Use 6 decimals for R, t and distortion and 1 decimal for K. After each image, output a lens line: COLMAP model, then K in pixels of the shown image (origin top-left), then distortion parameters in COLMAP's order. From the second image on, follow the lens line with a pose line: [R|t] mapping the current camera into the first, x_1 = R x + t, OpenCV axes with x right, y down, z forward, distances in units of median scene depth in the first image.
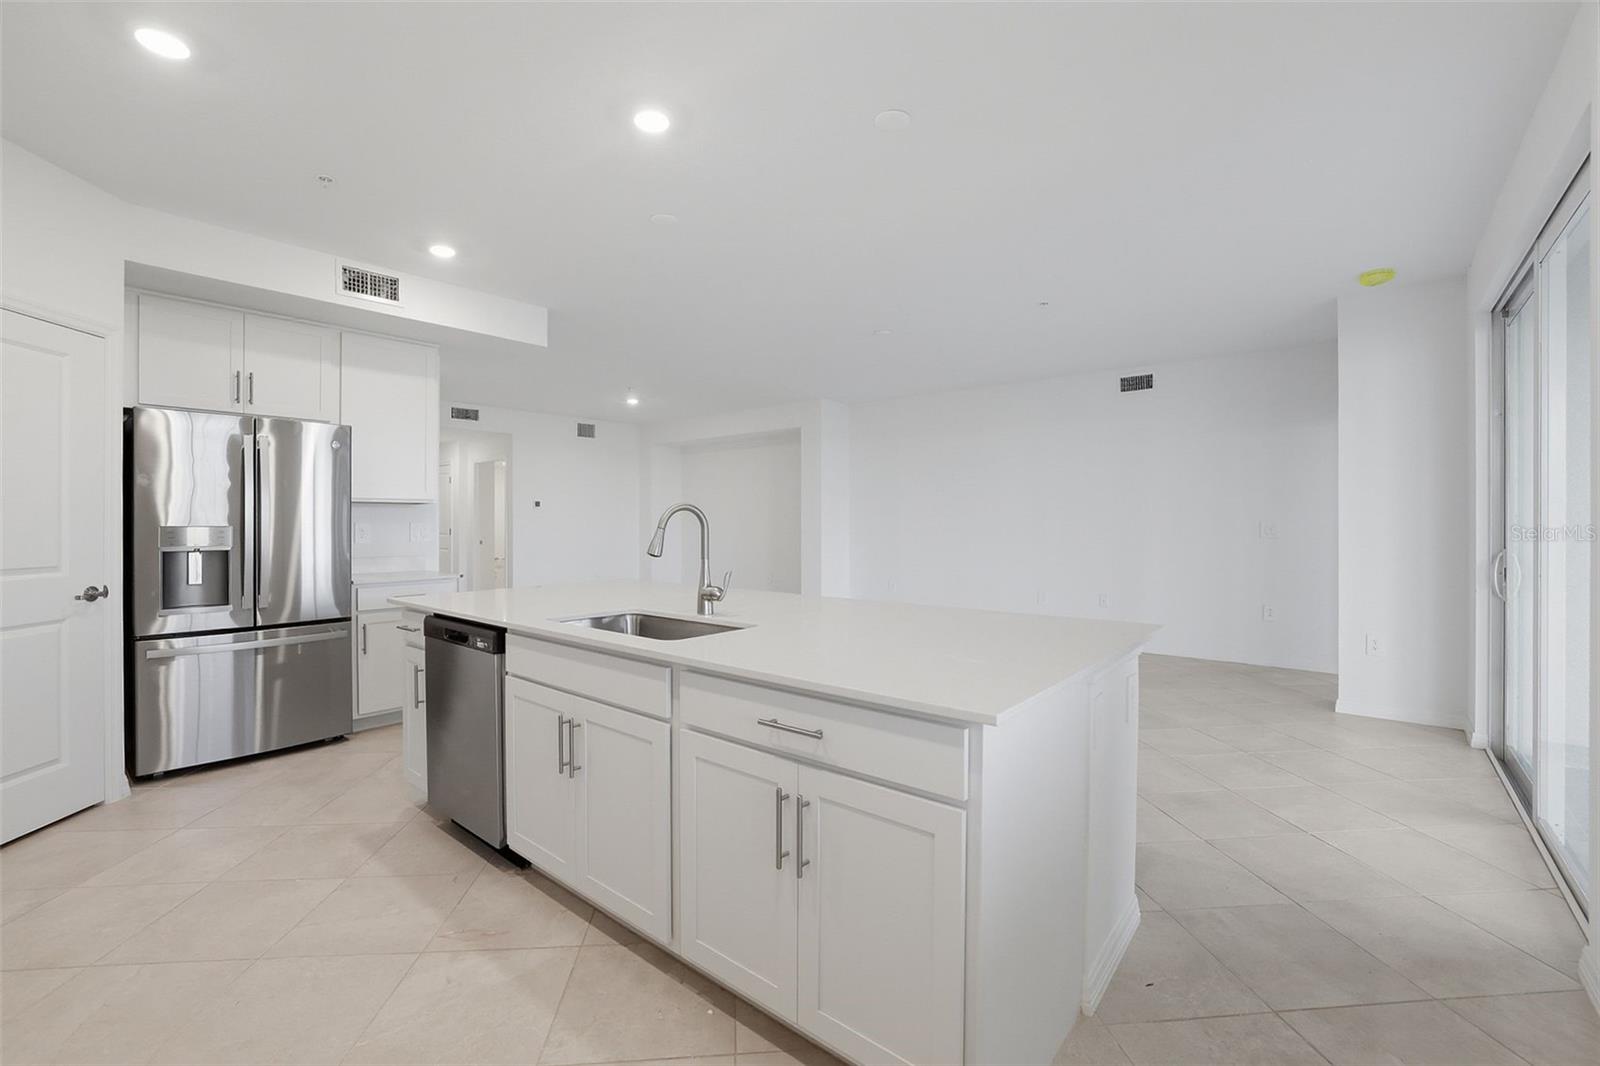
lens RADIAL K [[695.9, 0, 797.2], [0, 695.9, 522.8], [0, 0, 1]] dist [-0.014436, 0.000141]
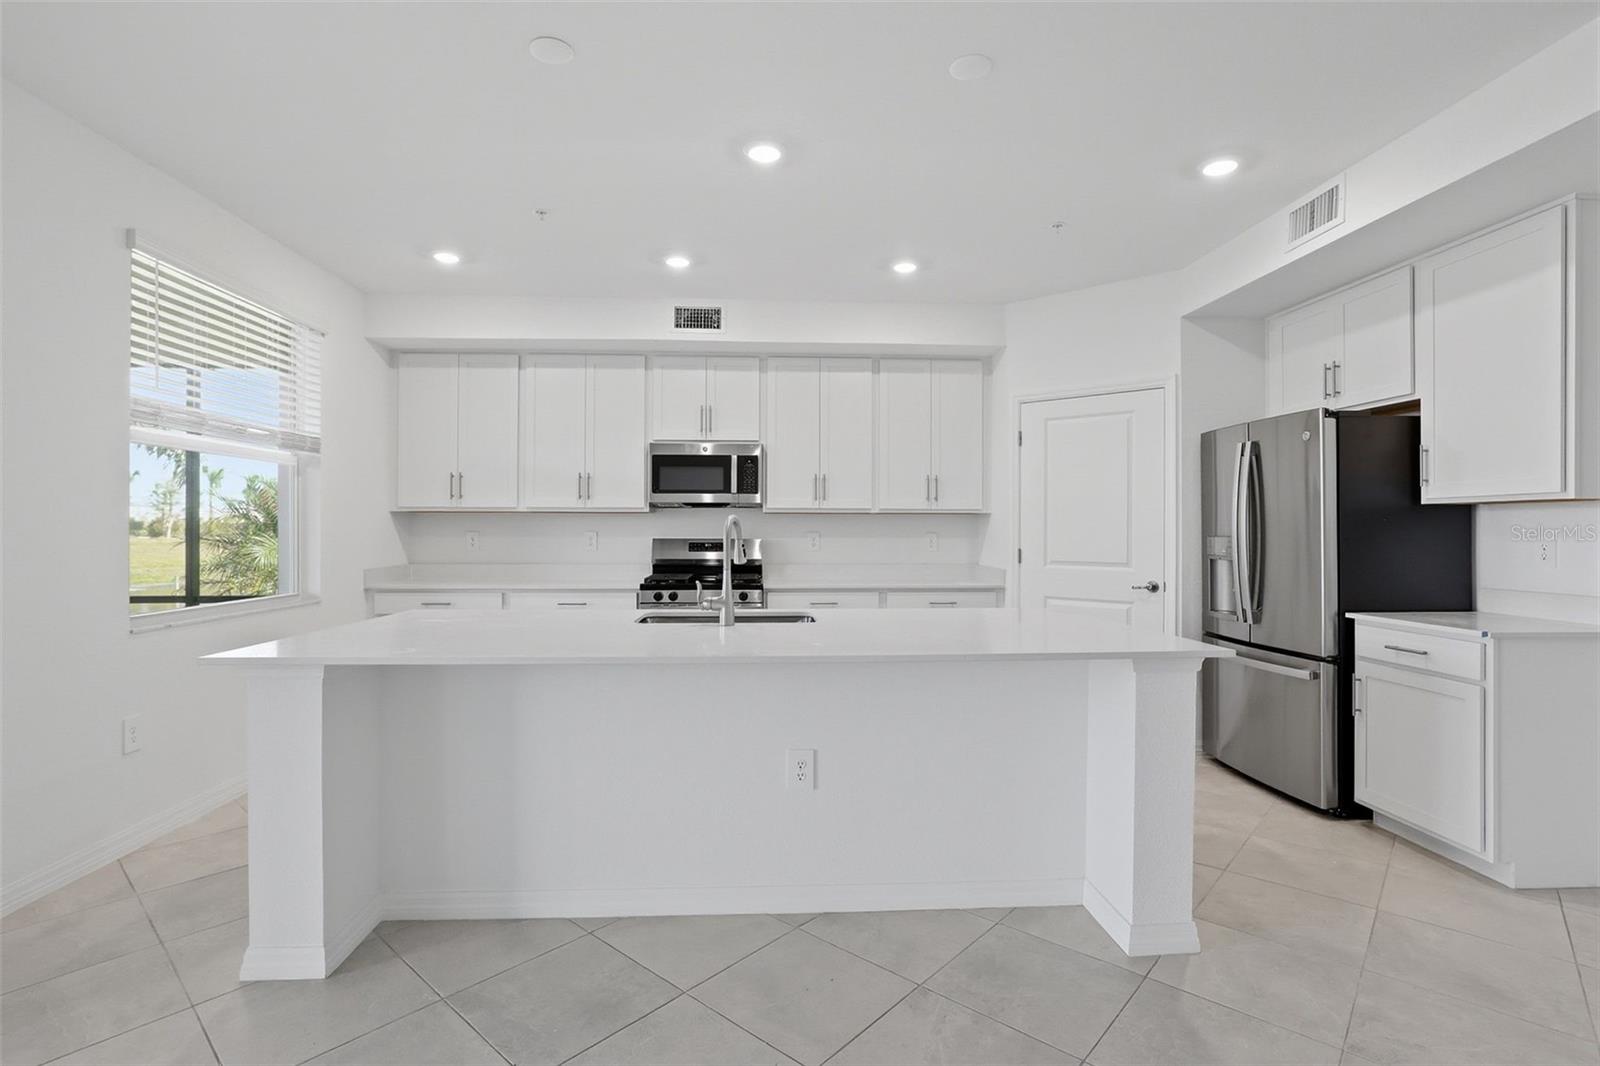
lens RADIAL K [[769.2, 0, 802.9], [0, 769.2, 525.7], [0, 0, 1]] dist [-0.004885, 0.000700]
pose [[-0.731597, -0.003367, -0.681729, 0.334160], [-0.002401, 0.999994, -0.002361, -0.005545], [0.681734, -0.000091, -0.731601, 1.165756]]
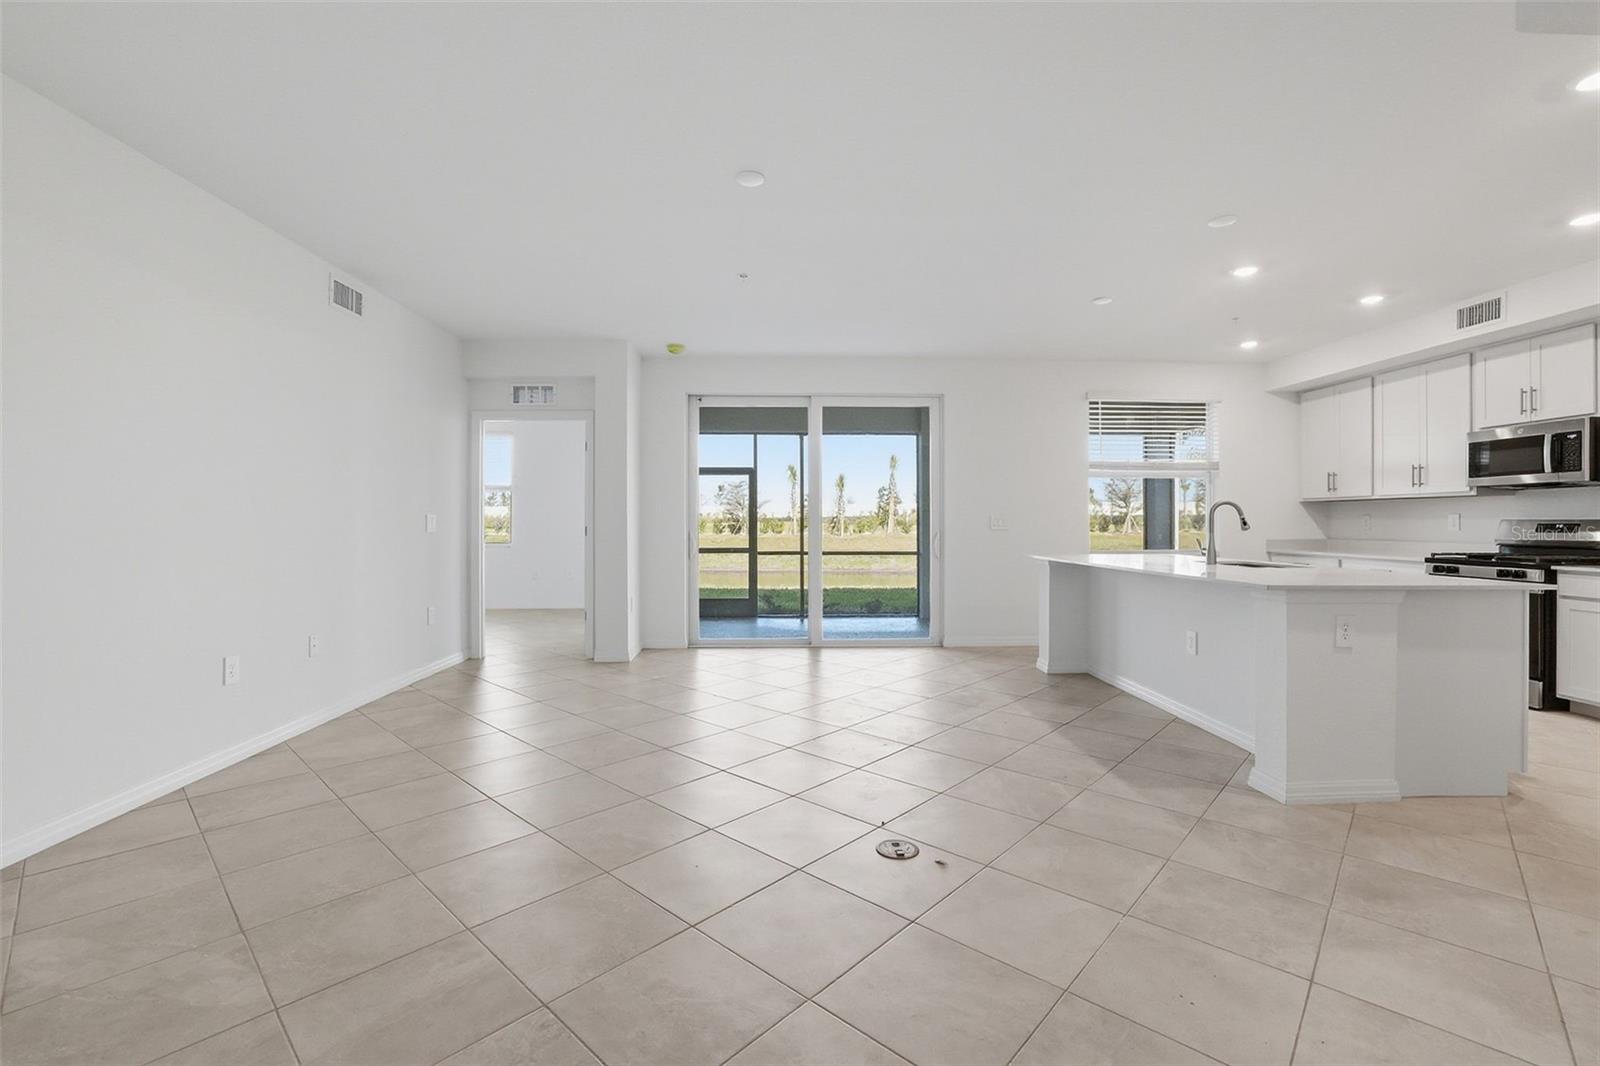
lens RADIAL K [[695.9, 0, 799.8], [0, 695.9, 527.8], [0, 0, 1]] dist [-0.014436, 0.000141]
pose [[-0.677970, 0.005910, 0.735066, -0.459104], [0.018311, 0.999793, 0.008850, -0.004319], [-0.734862, 0.019460, -0.677938, 1.824690]]
